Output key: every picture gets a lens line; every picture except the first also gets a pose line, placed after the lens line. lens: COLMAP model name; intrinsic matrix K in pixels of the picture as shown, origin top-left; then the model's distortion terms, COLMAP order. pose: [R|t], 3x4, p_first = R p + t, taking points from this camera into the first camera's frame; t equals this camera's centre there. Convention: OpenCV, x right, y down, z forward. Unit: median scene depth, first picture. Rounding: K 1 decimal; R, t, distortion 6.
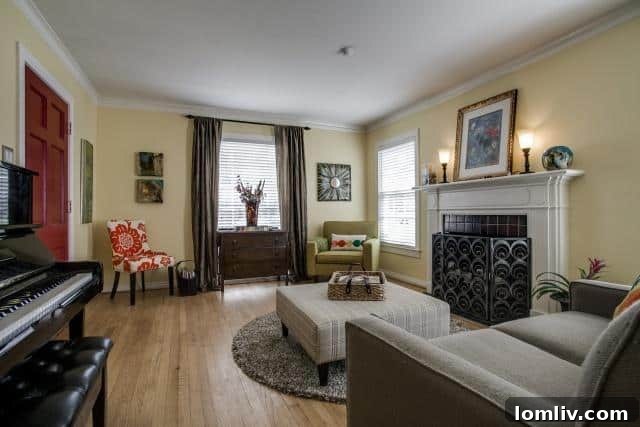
lens RADIAL K [[308.2, 0, 318.0], [0, 308.2, 218.6], [0, 0, 1]] dist [-0.004376, -0.000505]
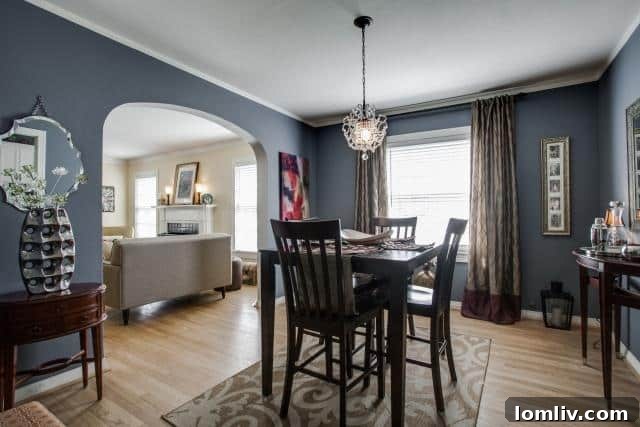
lens RADIAL K [[308.2, 0, 318.0], [0, 308.2, 218.6], [0, 0, 1]] dist [-0.004376, -0.000505]
pose [[0.839271, 0.006569, 0.543674, 0.178345], [-0.003848, 0.999974, -0.006142, -0.032532], [-0.543700, 0.003062, 0.839274, -0.977576]]
